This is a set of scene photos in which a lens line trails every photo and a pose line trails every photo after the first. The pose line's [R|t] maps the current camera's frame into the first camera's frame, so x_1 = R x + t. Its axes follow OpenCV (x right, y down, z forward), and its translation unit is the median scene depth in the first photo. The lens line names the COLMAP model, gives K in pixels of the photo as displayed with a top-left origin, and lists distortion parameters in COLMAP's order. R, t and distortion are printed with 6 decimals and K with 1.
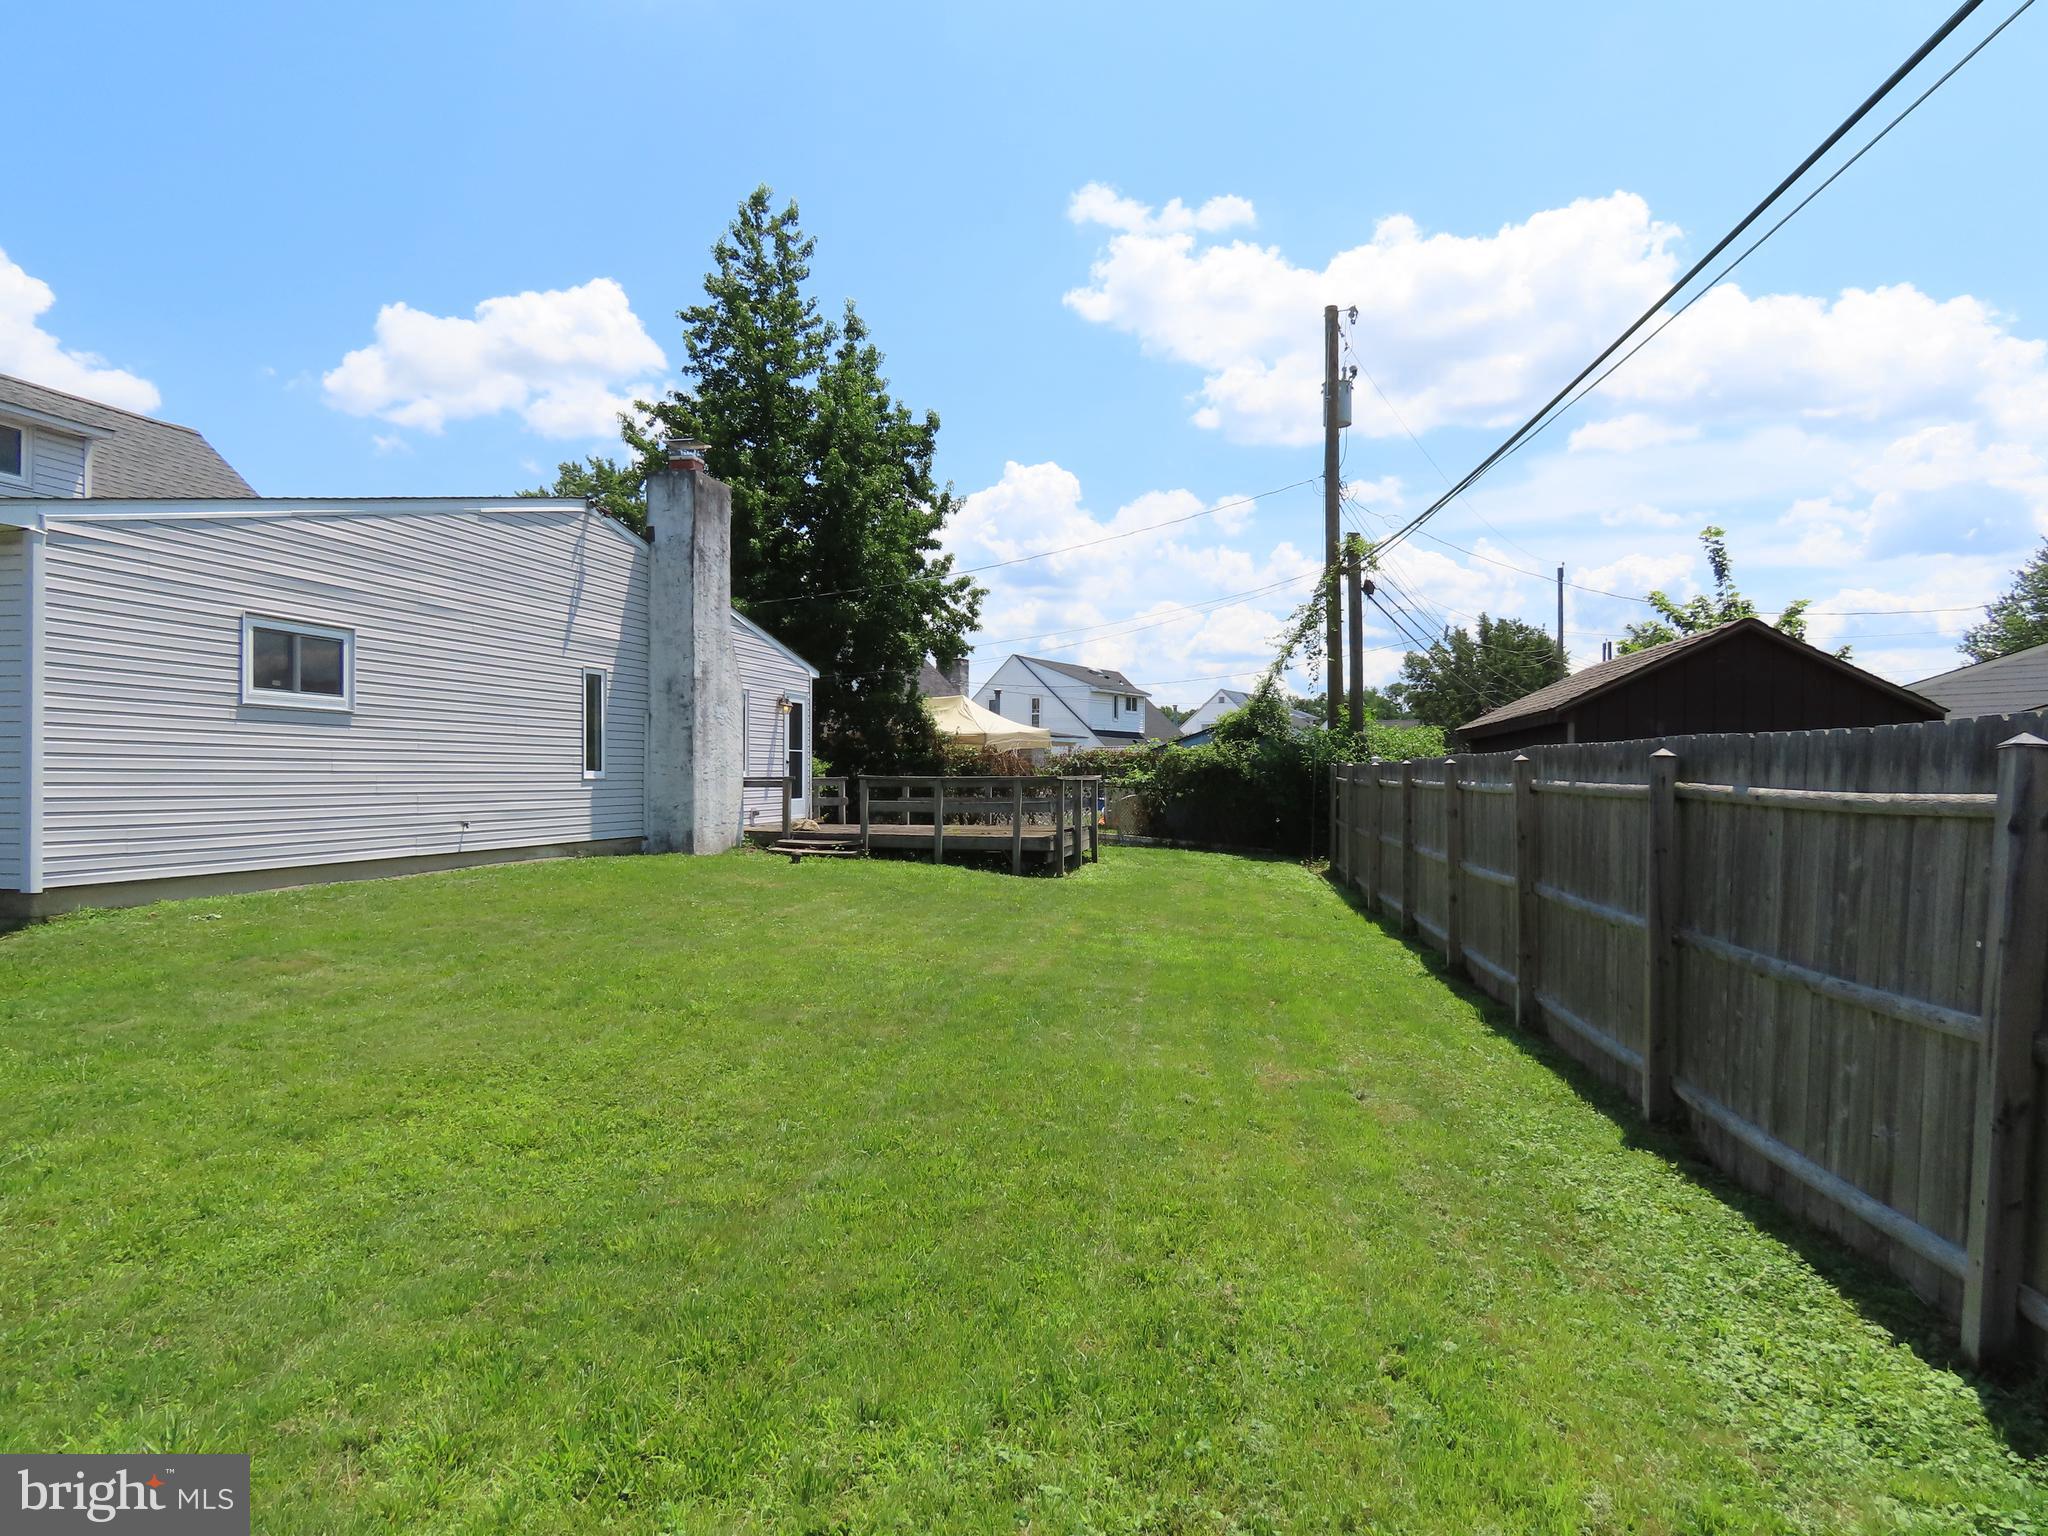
lens RADIAL K [[1293.2, 0, 1024.0], [0, 1293.2, 768.0], [0, 0, 1]] dist [-0.007674, 0.002928]
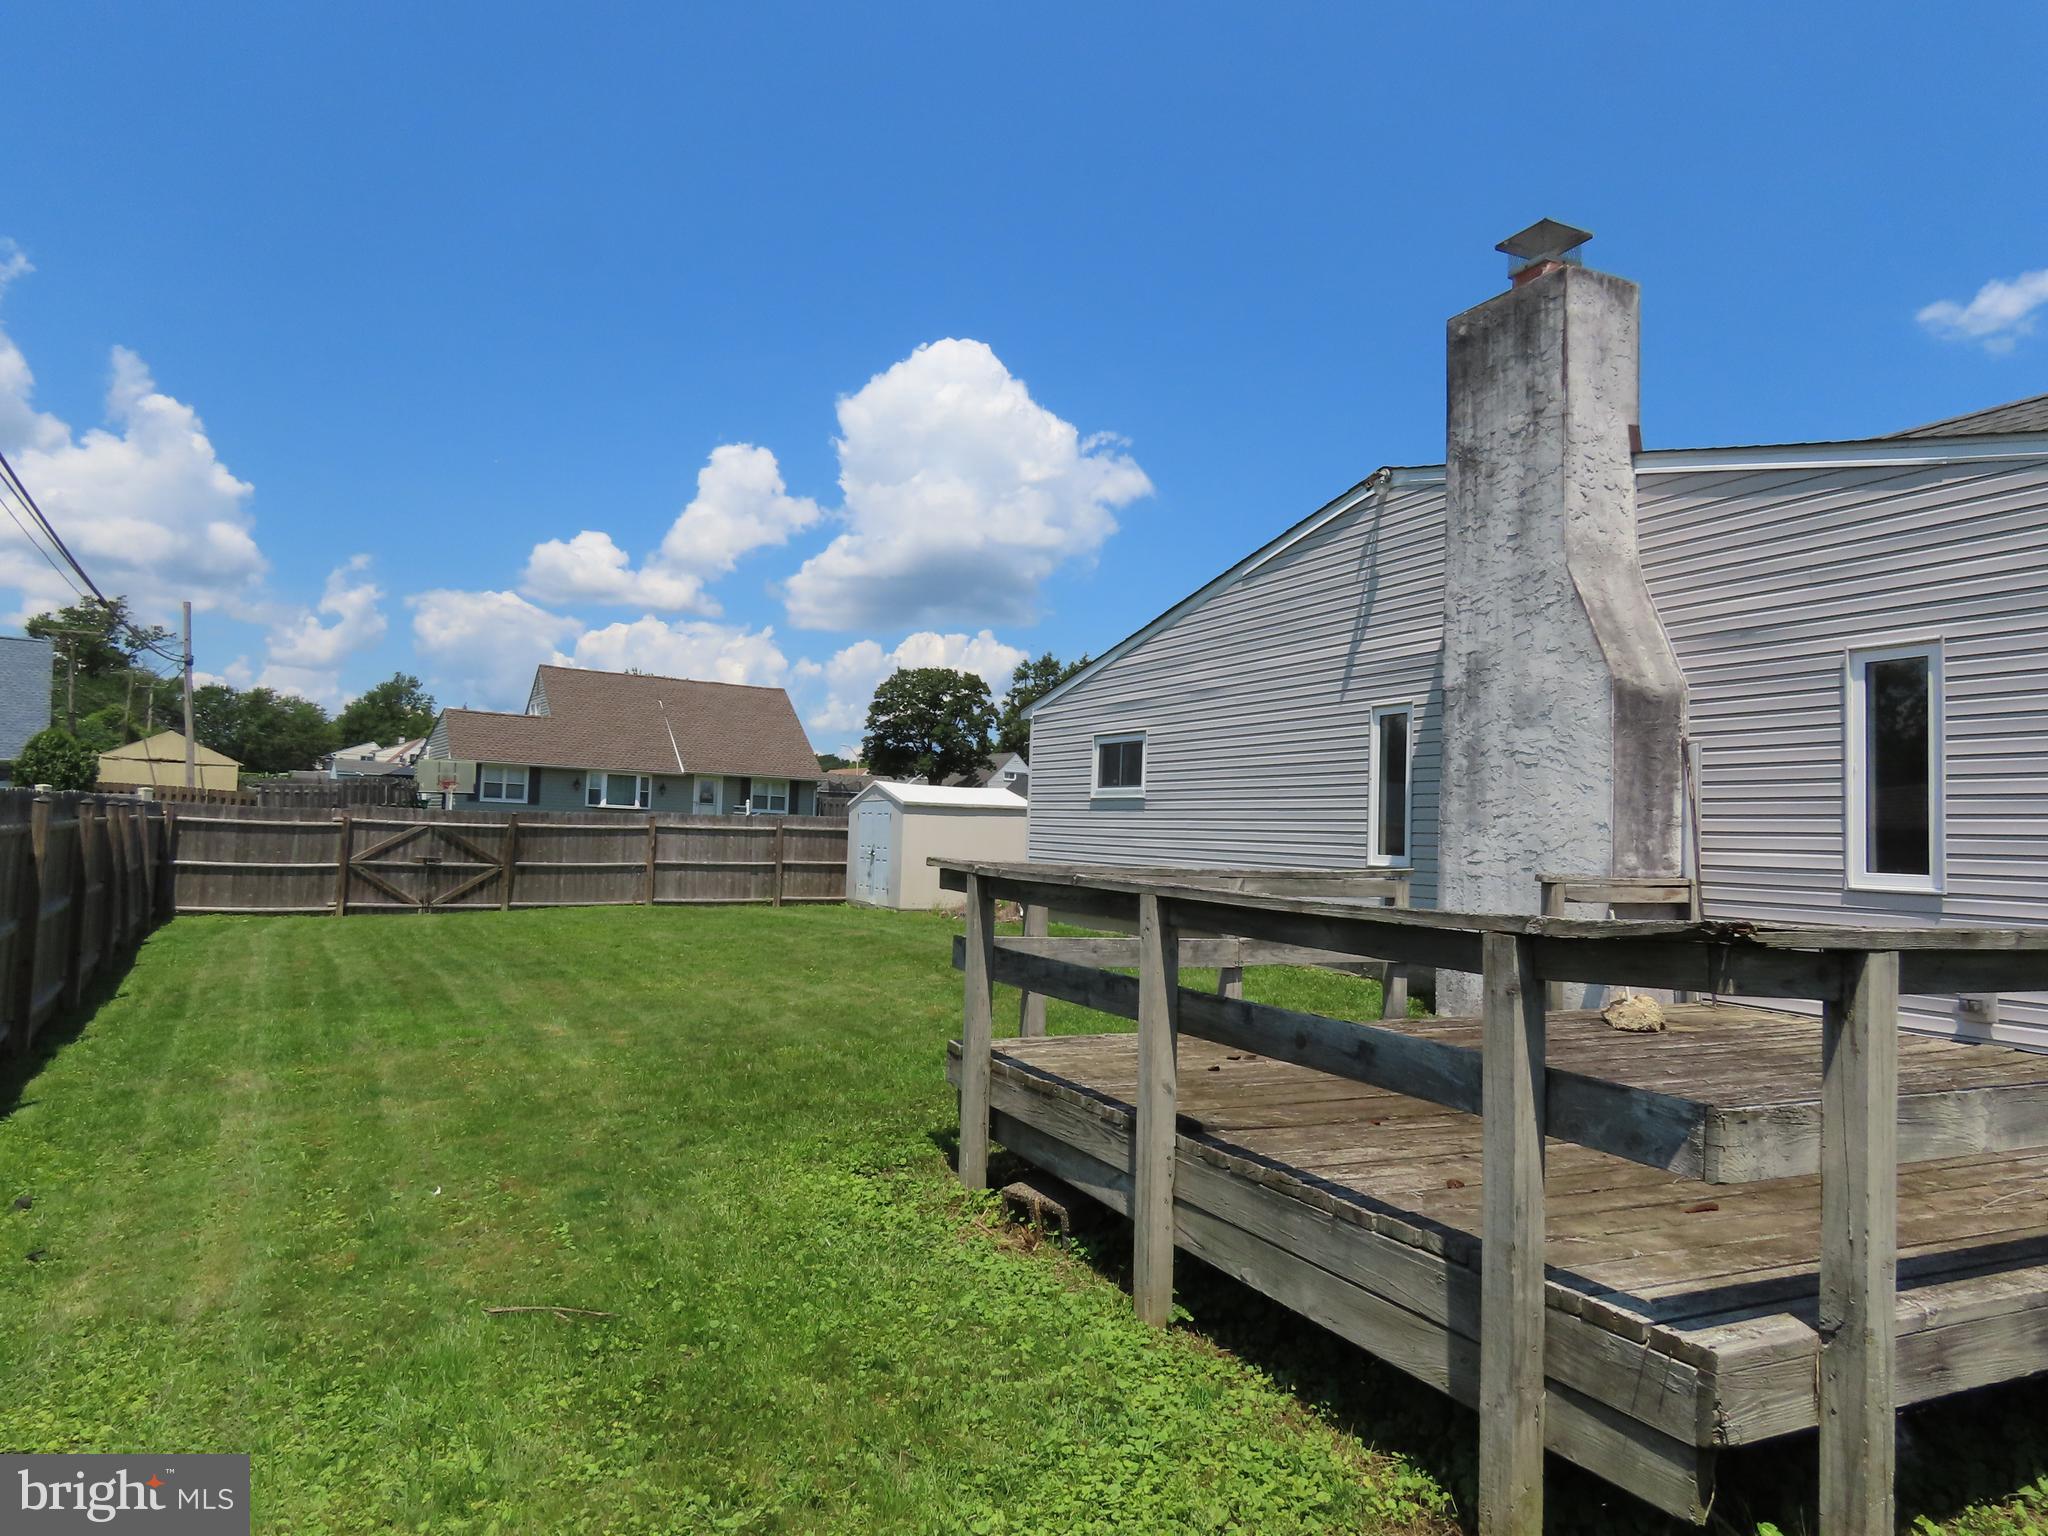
lens RADIAL K [[1293.2, 0, 1024.0], [0, 1293.2, 768.0], [0, 0, 1]] dist [-0.007674, 0.002928]
pose [[-0.790738, -0.066032, -0.608584, 0.289307], [-0.037855, 0.997537, -0.059048, 0.004376], [0.610984, -0.023654, -0.791290, 1.743760]]
